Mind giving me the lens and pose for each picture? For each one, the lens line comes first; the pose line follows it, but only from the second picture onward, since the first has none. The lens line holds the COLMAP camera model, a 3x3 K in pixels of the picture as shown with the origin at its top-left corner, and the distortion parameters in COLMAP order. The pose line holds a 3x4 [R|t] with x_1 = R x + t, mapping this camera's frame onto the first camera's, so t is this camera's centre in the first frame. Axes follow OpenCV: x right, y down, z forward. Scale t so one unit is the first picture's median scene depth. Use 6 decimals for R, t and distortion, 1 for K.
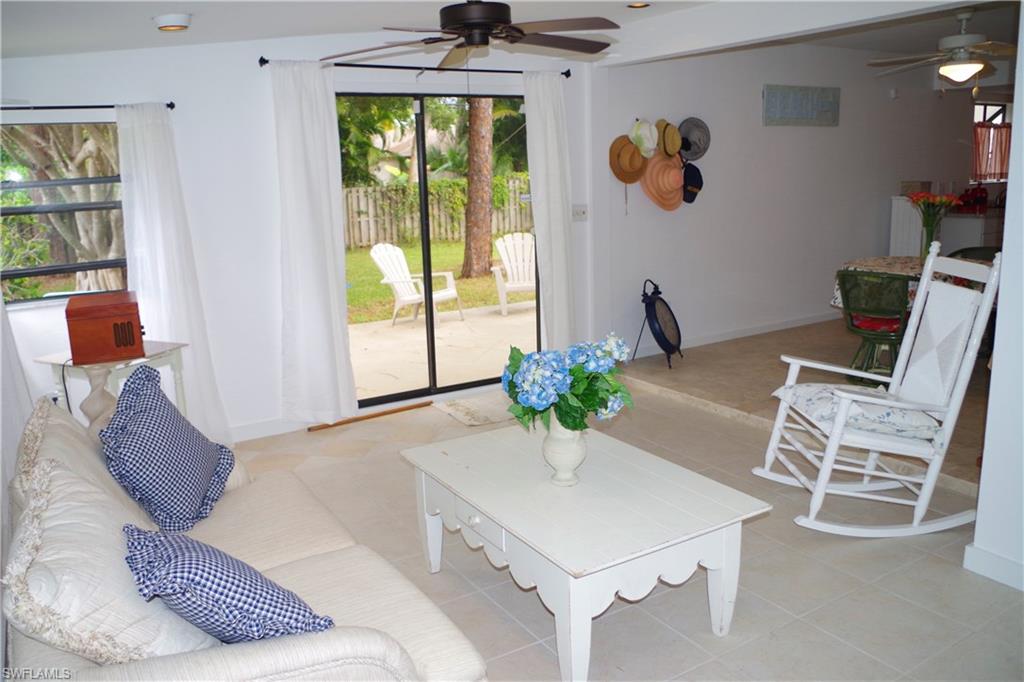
lens RADIAL K [[811.5, 0, 514.9], [0, 811.5, 340.2], [0, 0, 1]] dist [-0.089854, 0.039422]
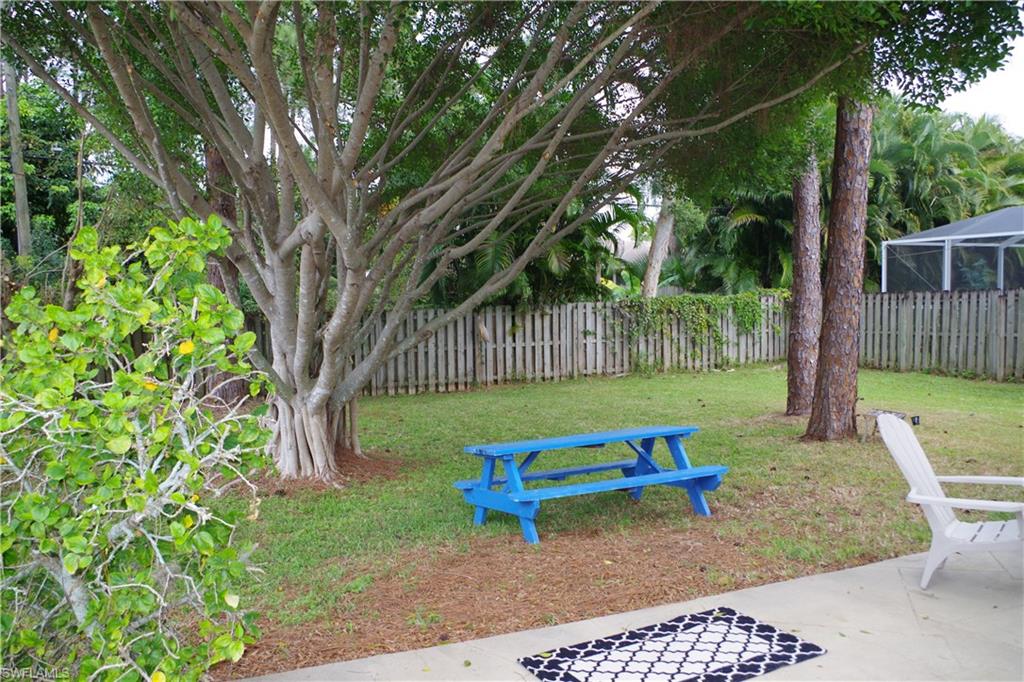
lens RADIAL K [[811.5, 0, 508.2], [0, 811.5, 341.2], [0, 0, 1]] dist [-0.089854, 0.039422]
pose [[0.983805, 0.025751, -0.177384, -0.123085], [-0.050541, 0.989324, -0.136690, -0.034223], [0.171970, 0.143442, 0.974603, 0.191983]]
